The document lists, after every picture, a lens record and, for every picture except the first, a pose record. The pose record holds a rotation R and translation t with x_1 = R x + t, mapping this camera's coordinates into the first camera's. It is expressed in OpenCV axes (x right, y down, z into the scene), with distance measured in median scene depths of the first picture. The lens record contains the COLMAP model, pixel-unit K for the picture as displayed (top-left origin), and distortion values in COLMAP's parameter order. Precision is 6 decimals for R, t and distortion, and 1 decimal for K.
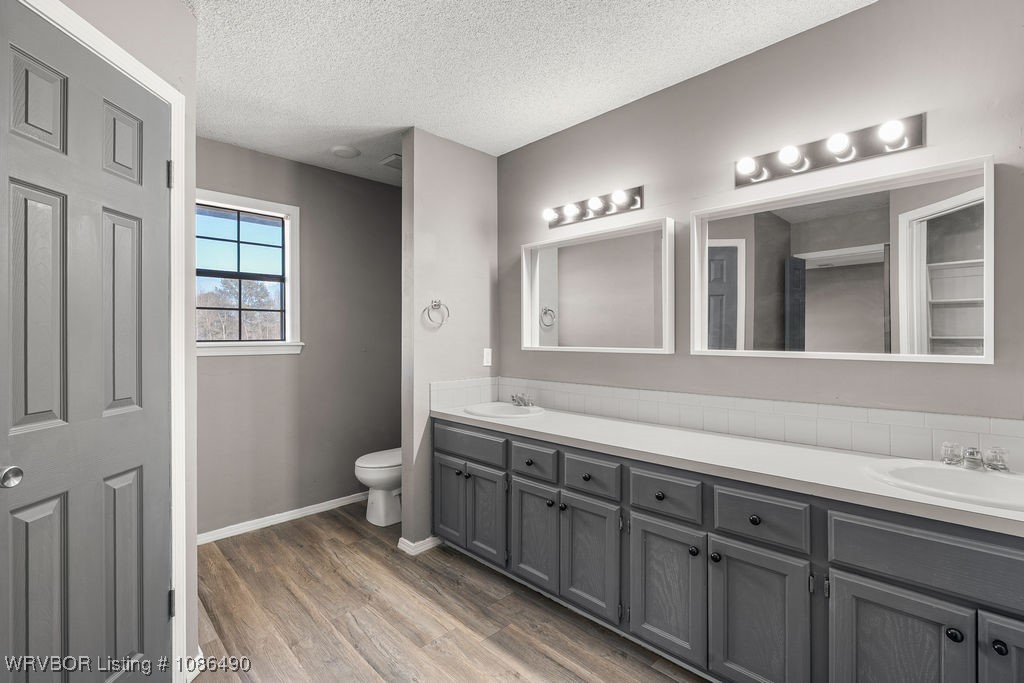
lens RADIAL K [[464.4, 0, 499.9], [0, 464.4, 335.8], [0, 0, 1]] dist [-0.008387, -0.000091]
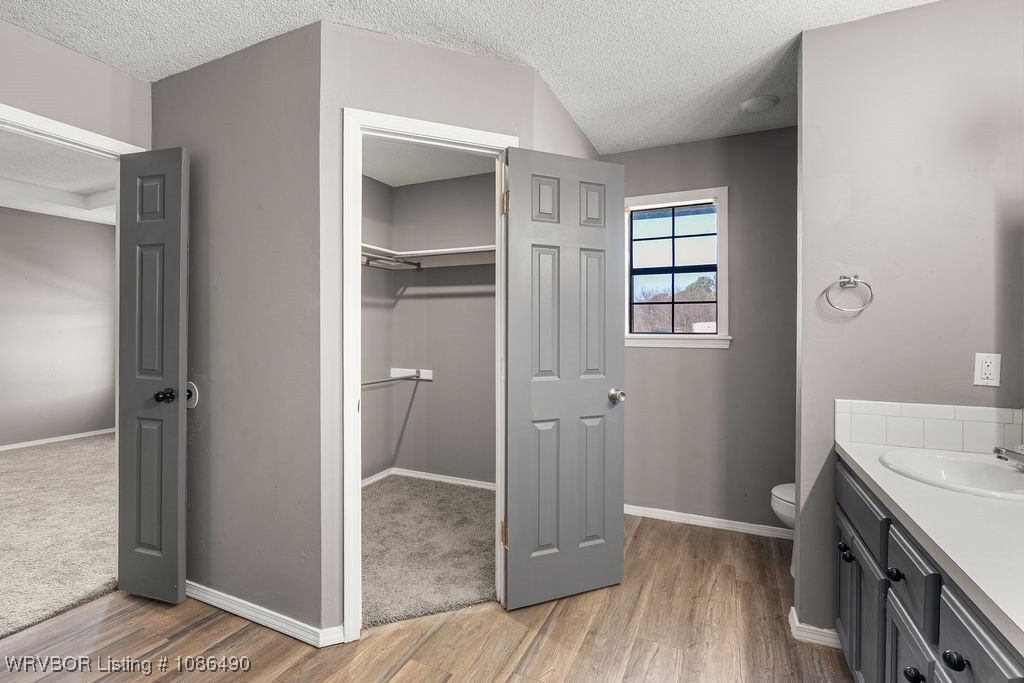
lens RADIAL K [[464.4, 0, 502.0], [0, 464.4, 328.6], [0, 0, 1]] dist [-0.008387, -0.000091]
pose [[0.353093, 0.002543, -0.935585, 0.290109], [-0.000614, 0.999997, 0.002487, -0.002356], [0.935588, -0.000304, 0.353093, 0.305448]]
